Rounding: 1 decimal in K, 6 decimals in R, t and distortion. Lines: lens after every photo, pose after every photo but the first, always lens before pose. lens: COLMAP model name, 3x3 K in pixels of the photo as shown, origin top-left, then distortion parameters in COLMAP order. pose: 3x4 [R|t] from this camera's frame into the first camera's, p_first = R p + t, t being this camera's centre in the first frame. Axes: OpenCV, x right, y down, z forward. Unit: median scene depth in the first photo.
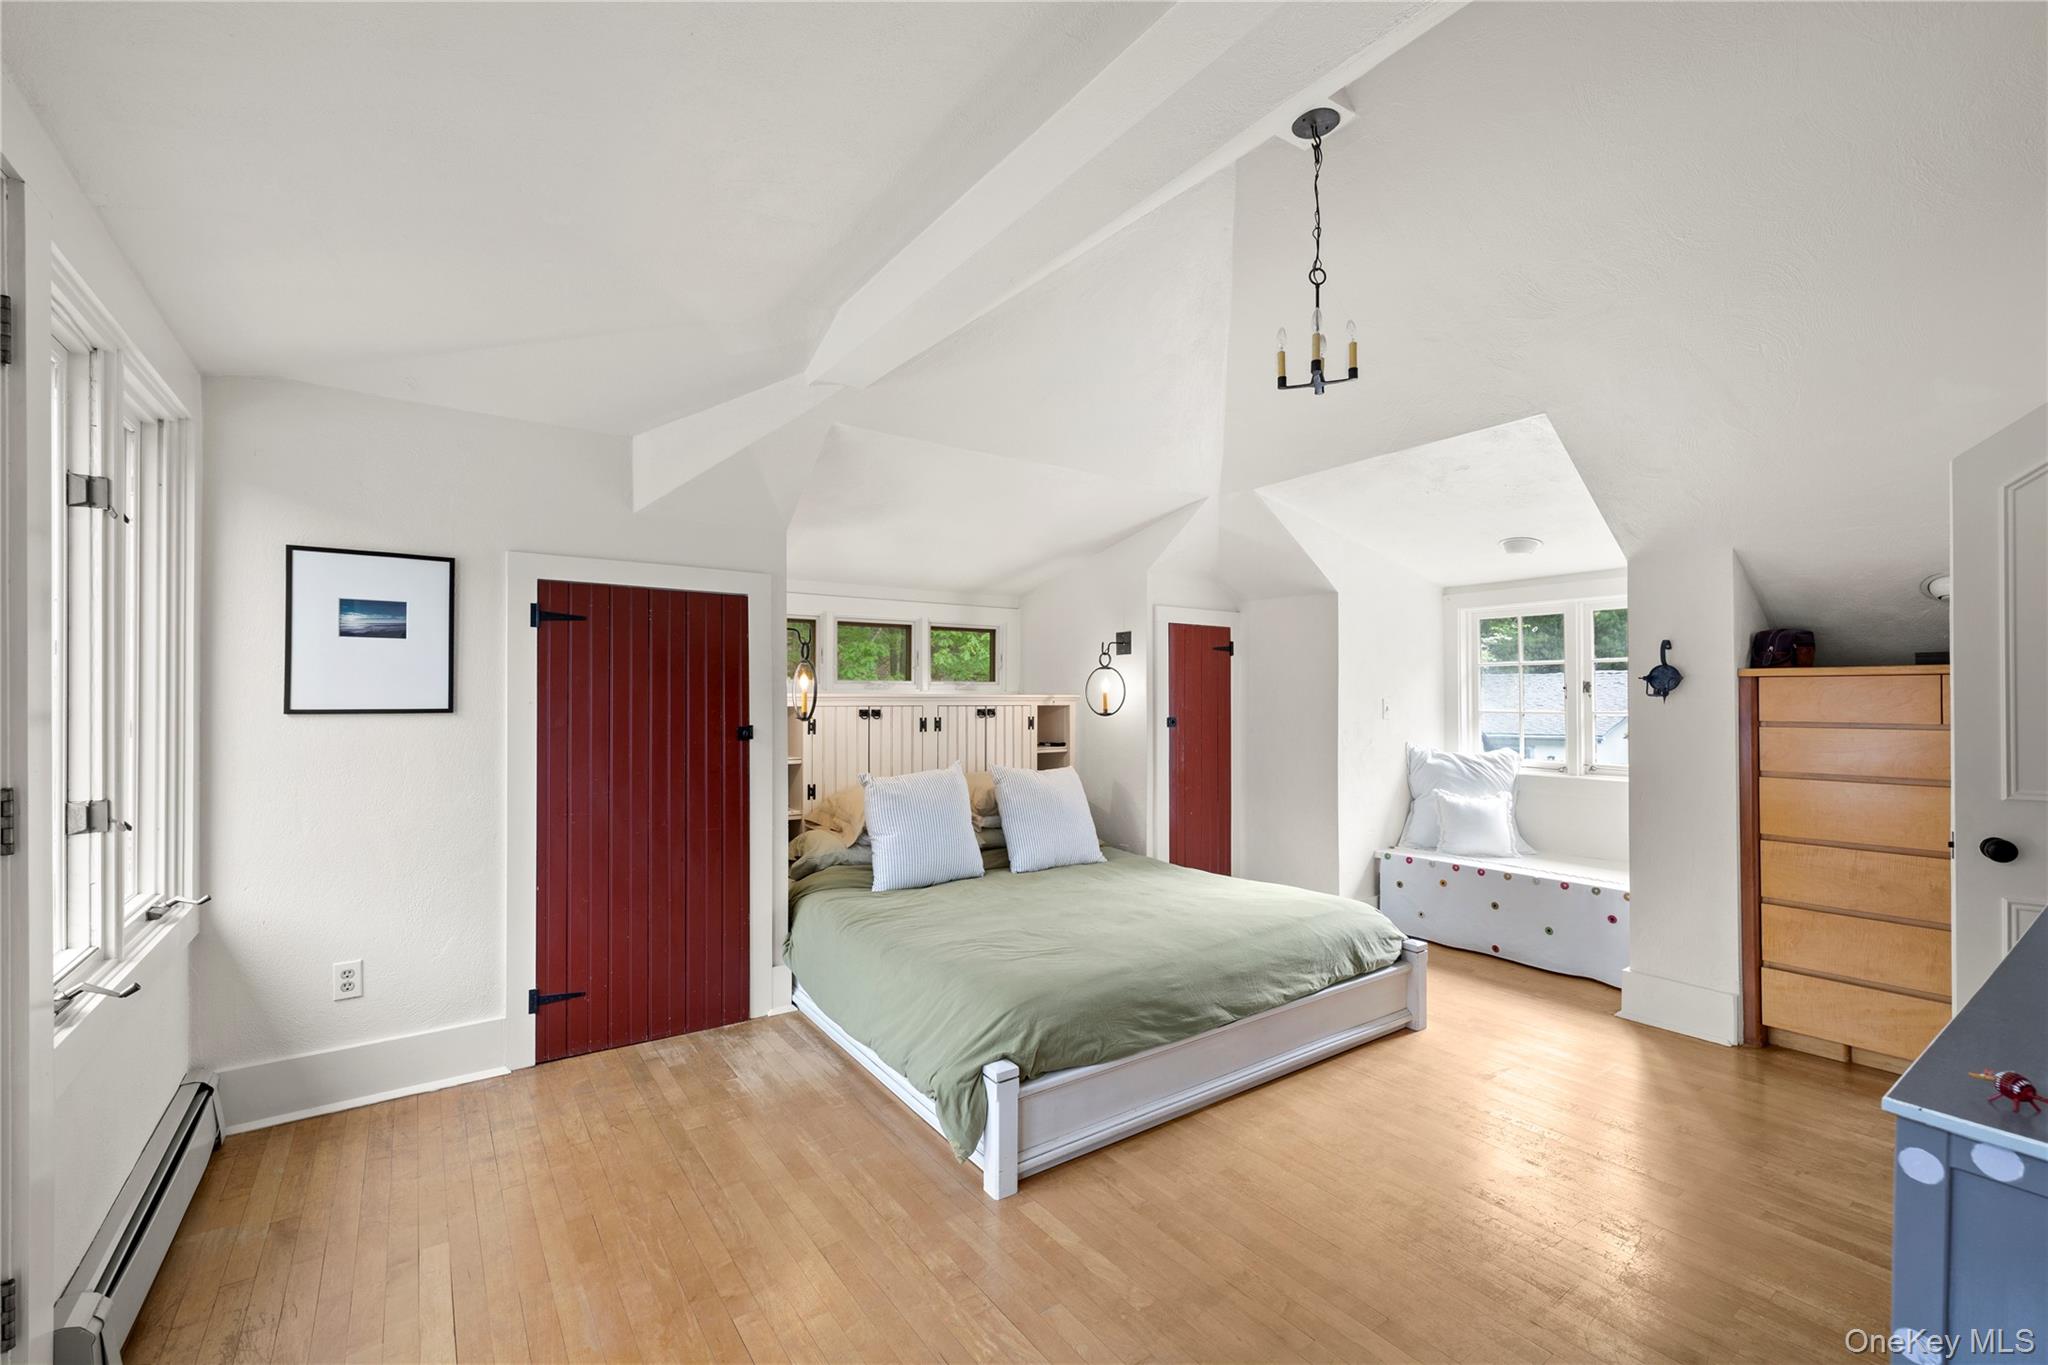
lens RADIAL K [[876.9, 0, 1029.5], [0, 876.9, 688.4], [0, 0, 1]] dist [0.002173, -0.000316]
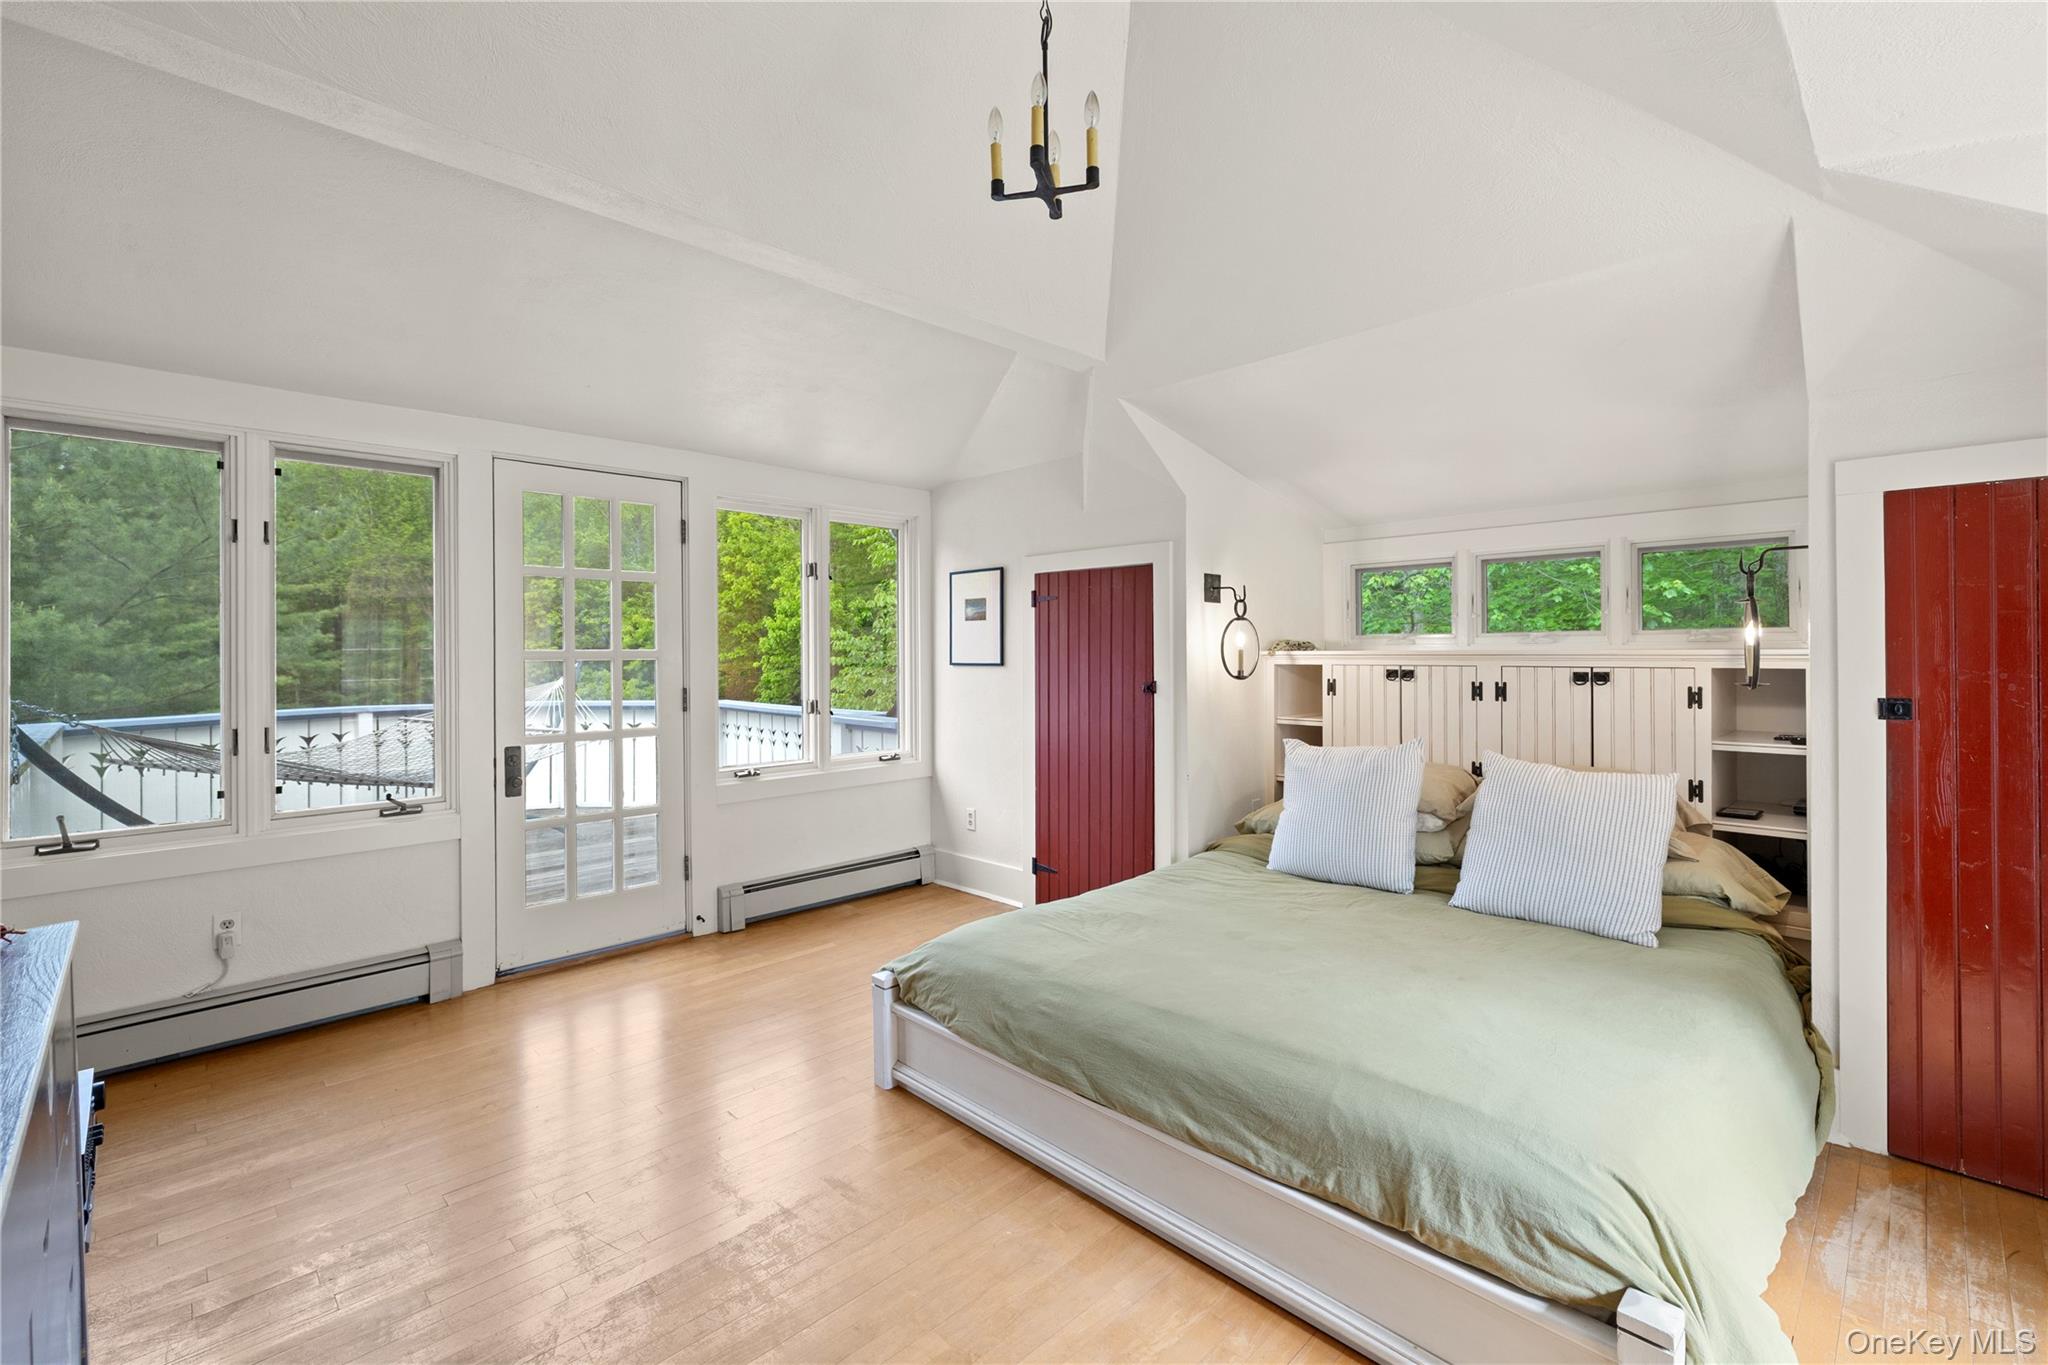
lens RADIAL K [[876.9, 0, 997.5], [0, 876.9, 648.8], [0, 0, 1]] dist [0.002173, -0.000316]
pose [[0.136852, -0.005631, -0.990576, 0.800169], [0.014933, 0.999882, -0.003621, 0.002655], [0.990479, -0.014297, 0.136920, 0.694488]]
